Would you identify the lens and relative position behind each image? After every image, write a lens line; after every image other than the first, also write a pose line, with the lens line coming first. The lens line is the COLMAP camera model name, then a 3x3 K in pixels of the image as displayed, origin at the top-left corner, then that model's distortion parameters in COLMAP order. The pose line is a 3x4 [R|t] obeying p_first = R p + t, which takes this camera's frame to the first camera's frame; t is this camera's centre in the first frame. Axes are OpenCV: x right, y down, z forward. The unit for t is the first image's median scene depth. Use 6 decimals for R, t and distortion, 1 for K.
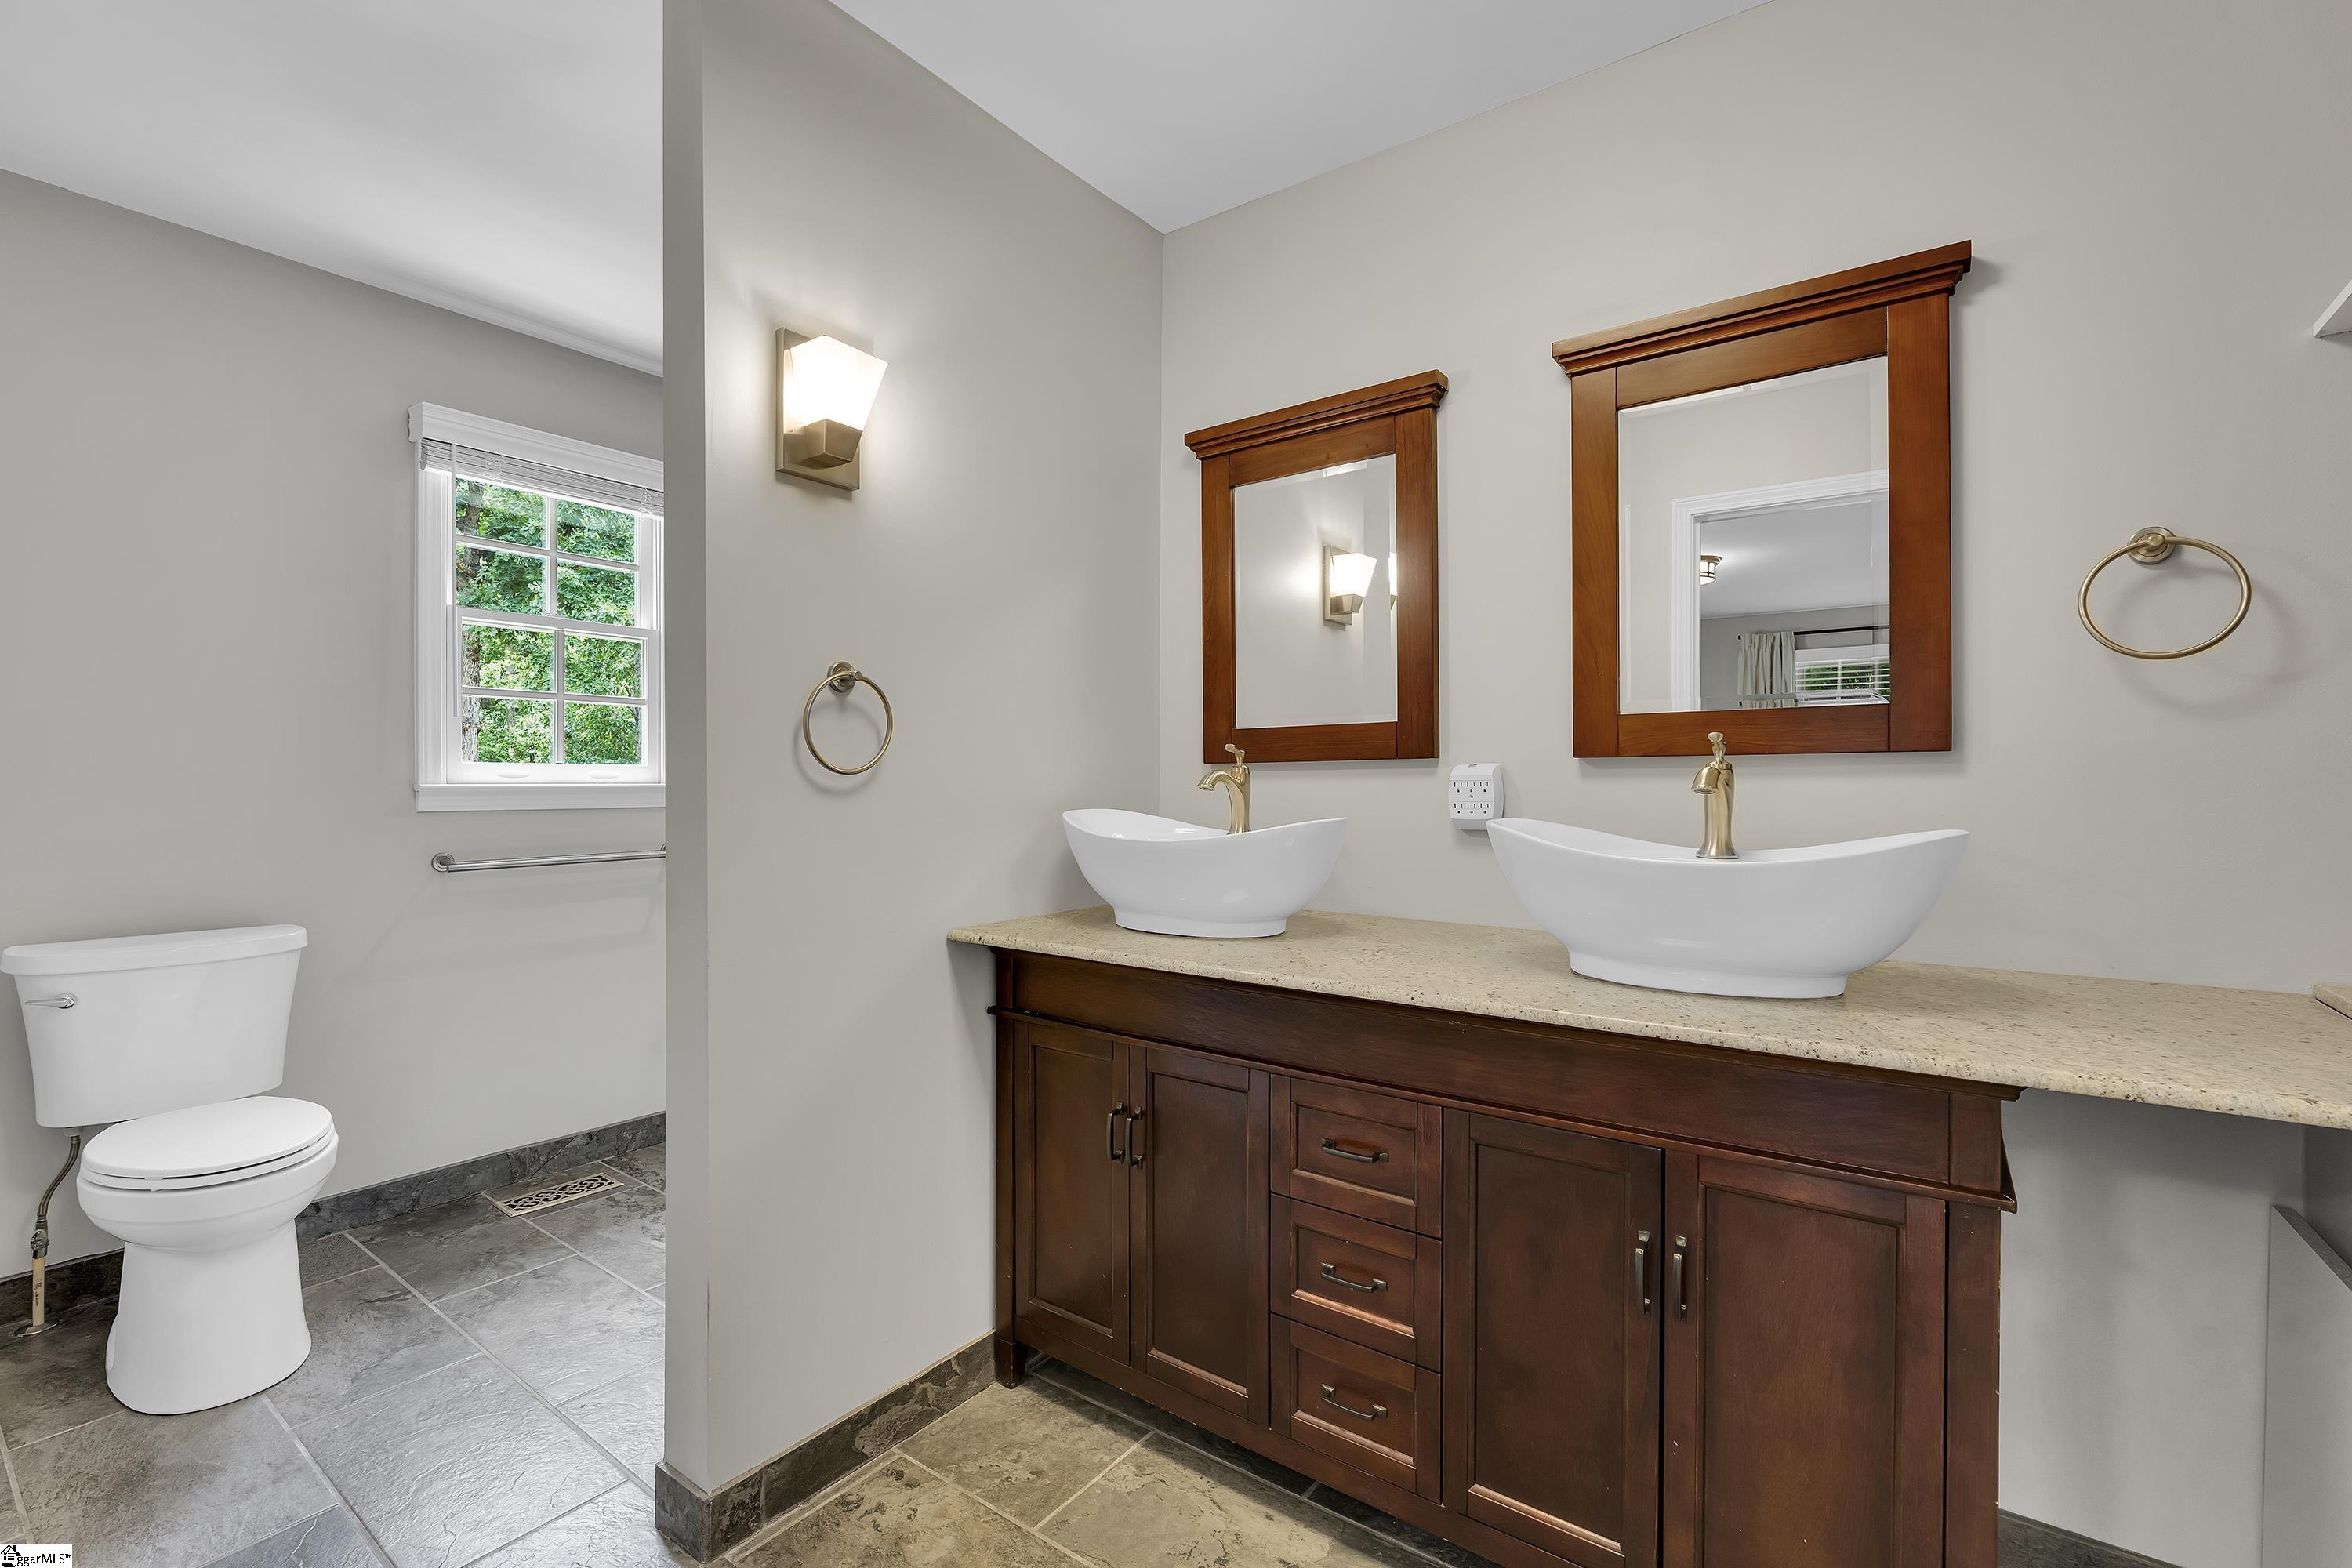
lens RADIAL K [[1022.0, 0, 1185.5], [0, 1022.0, 797.1], [0, 0, 1]] dist [-0.000442, 0.000437]
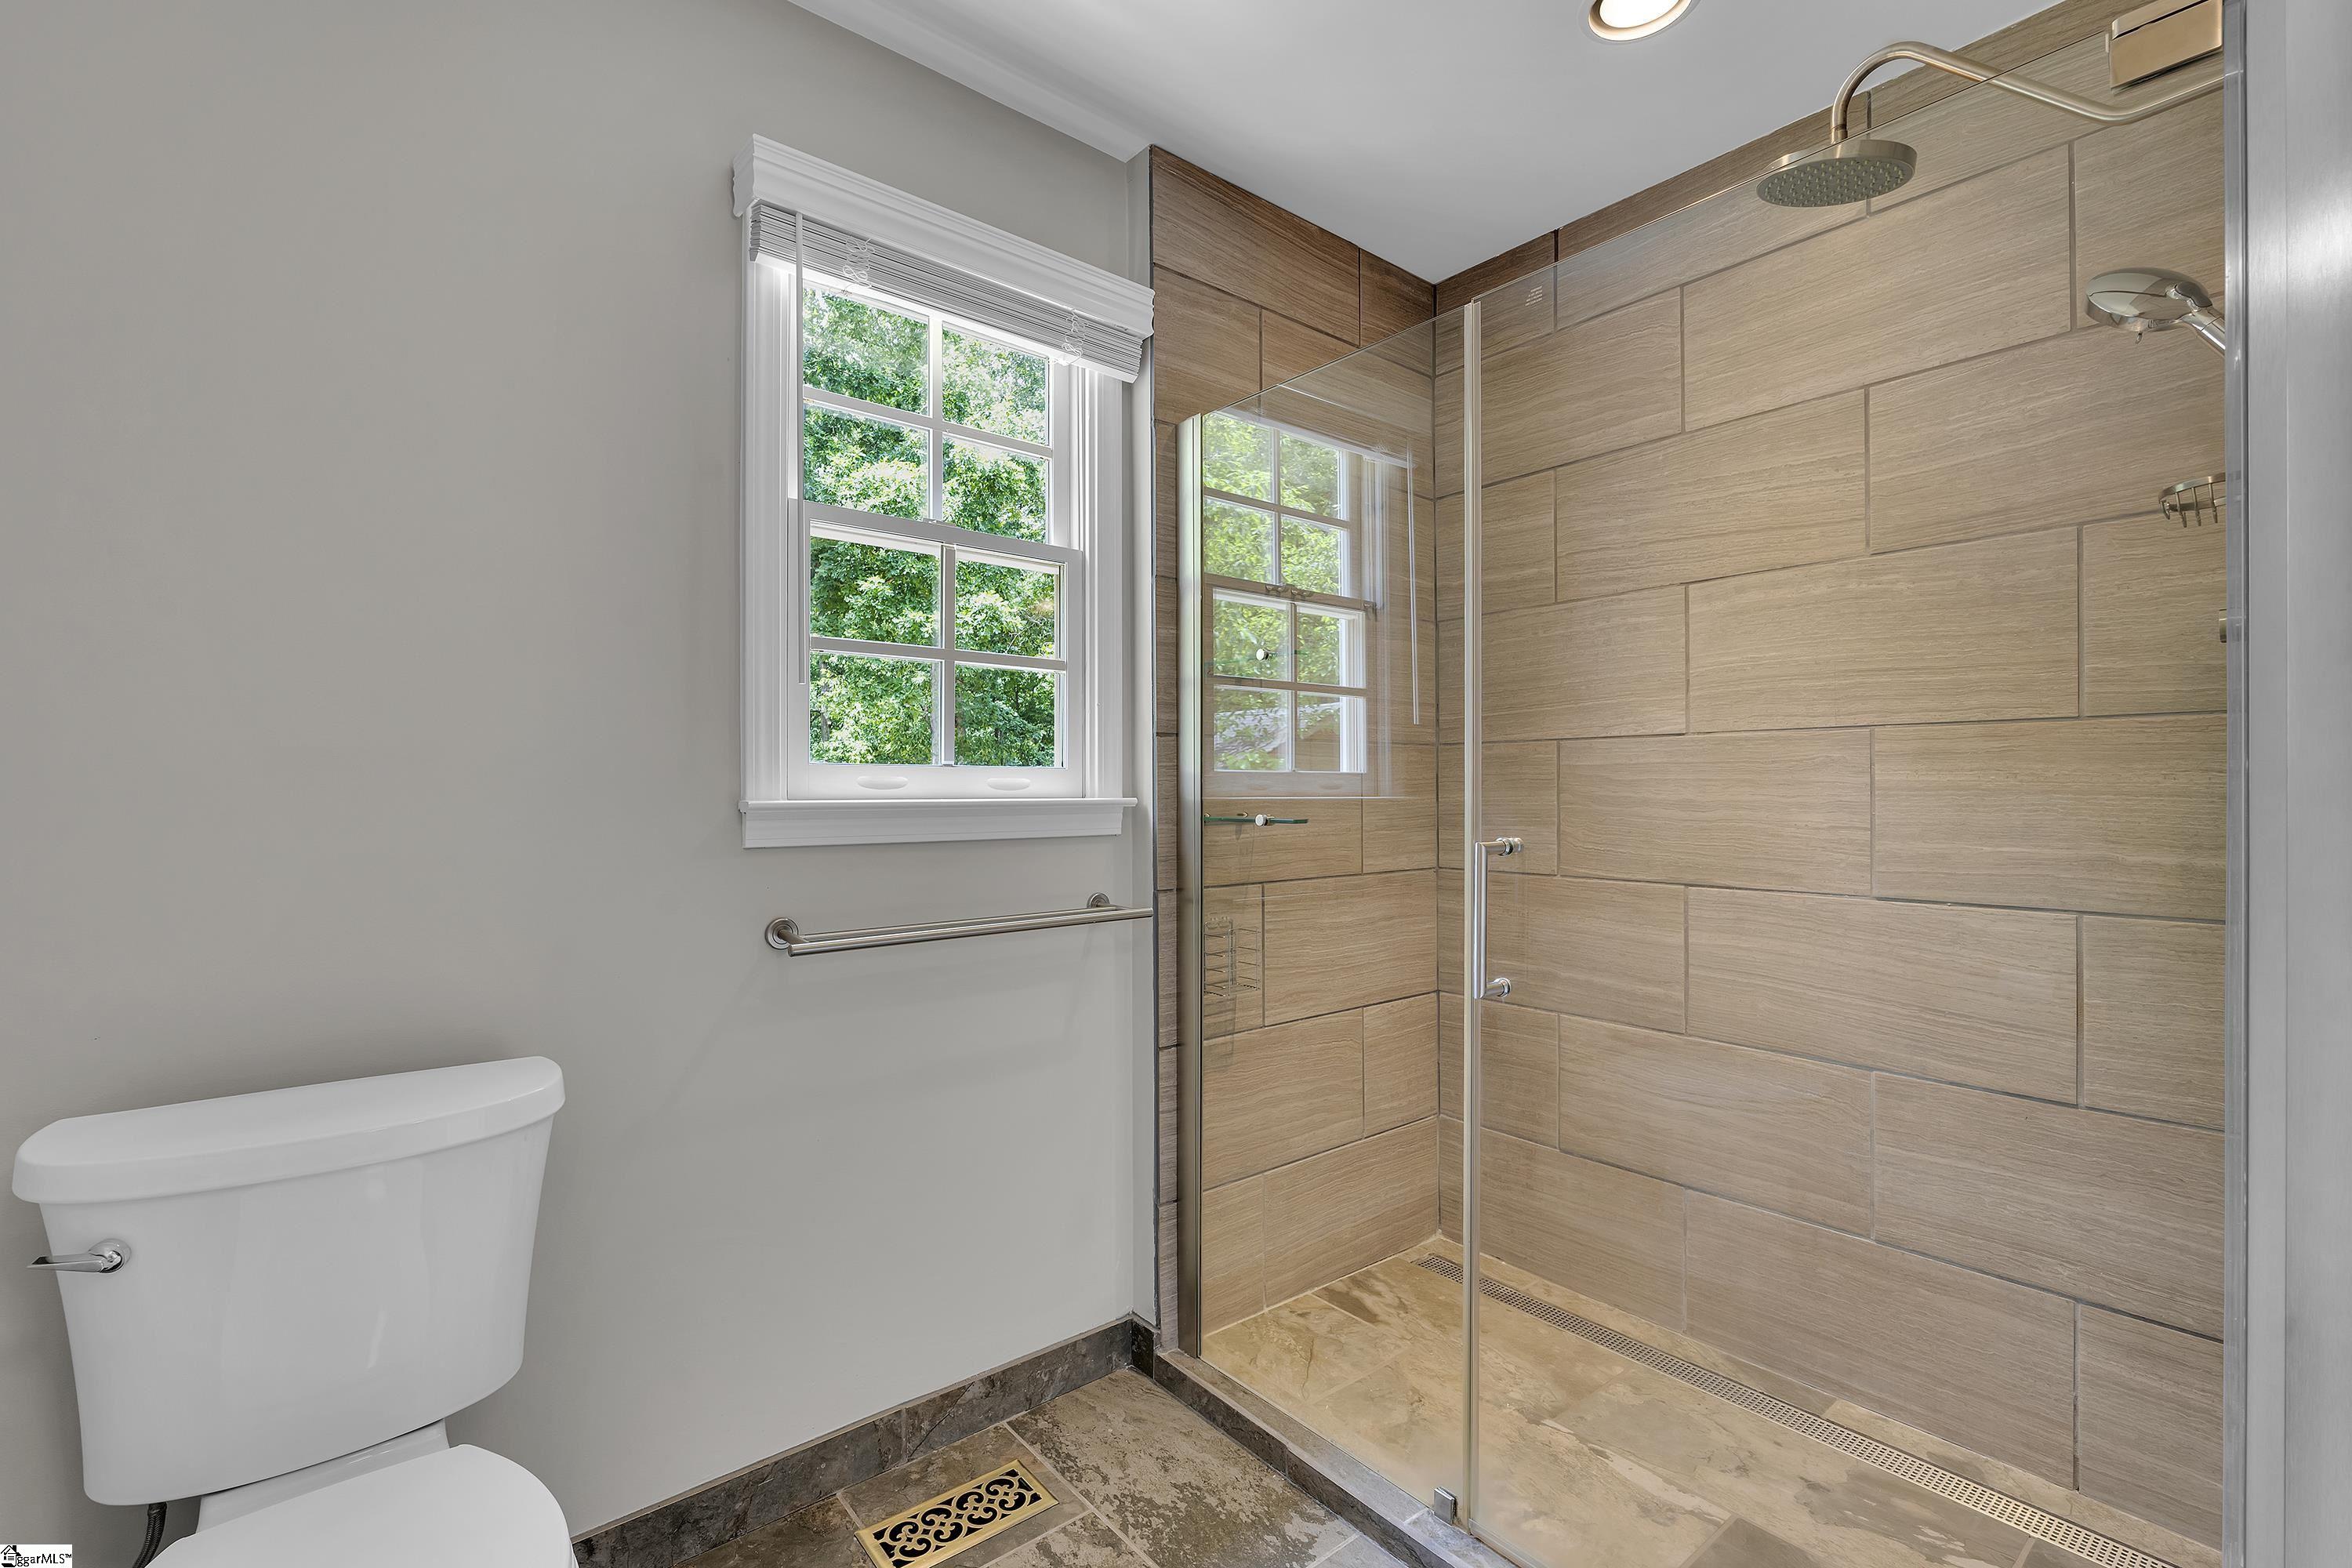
lens RADIAL K [[1022.0, 0, 1166.7], [0, 1022.0, 783.2], [0, 0, 1]] dist [-0.000442, 0.000437]
pose [[0.967408, -0.011437, -0.252963, -0.366497], [0.006270, 0.999755, -0.021223, -0.009180], [0.253144, 0.018945, 0.967243, 0.490473]]
